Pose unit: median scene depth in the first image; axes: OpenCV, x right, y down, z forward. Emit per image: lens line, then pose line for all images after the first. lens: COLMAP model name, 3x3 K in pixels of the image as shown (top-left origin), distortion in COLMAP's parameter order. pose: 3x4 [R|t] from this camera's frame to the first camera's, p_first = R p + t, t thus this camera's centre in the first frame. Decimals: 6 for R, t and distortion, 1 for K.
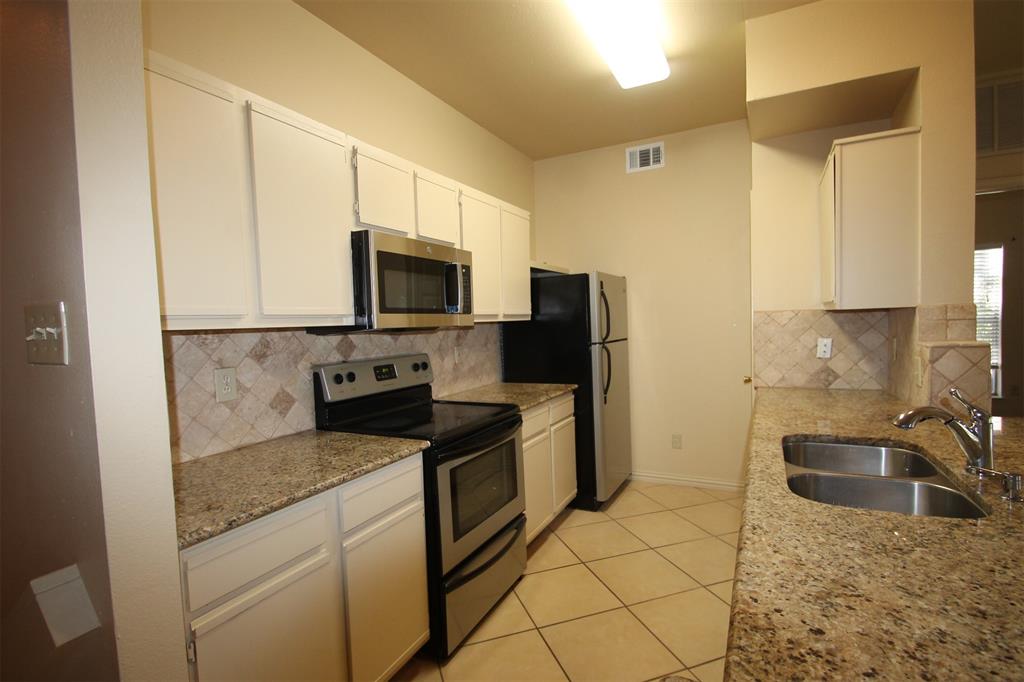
lens RADIAL K [[492.9, 0, 519.3], [0, 492.9, 341.1], [0, 0, 1]] dist [0.000290, -0.001029]
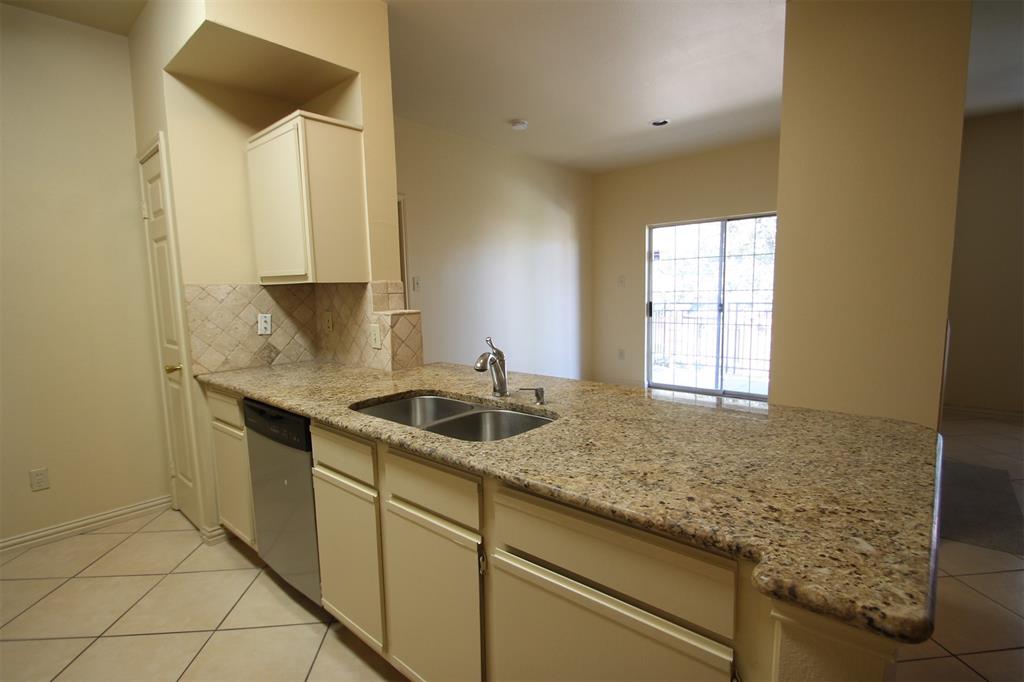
lens RADIAL K [[492.9, 0, 517.1], [0, 492.9, 349.2], [0, 0, 1]] dist [0.000290, -0.001029]
pose [[0.258234, -0.092248, 0.961668, -0.259907], [0.051323, 0.995335, 0.081696, 0.012385], [-0.964718, 0.028259, 0.261764, 0.355768]]
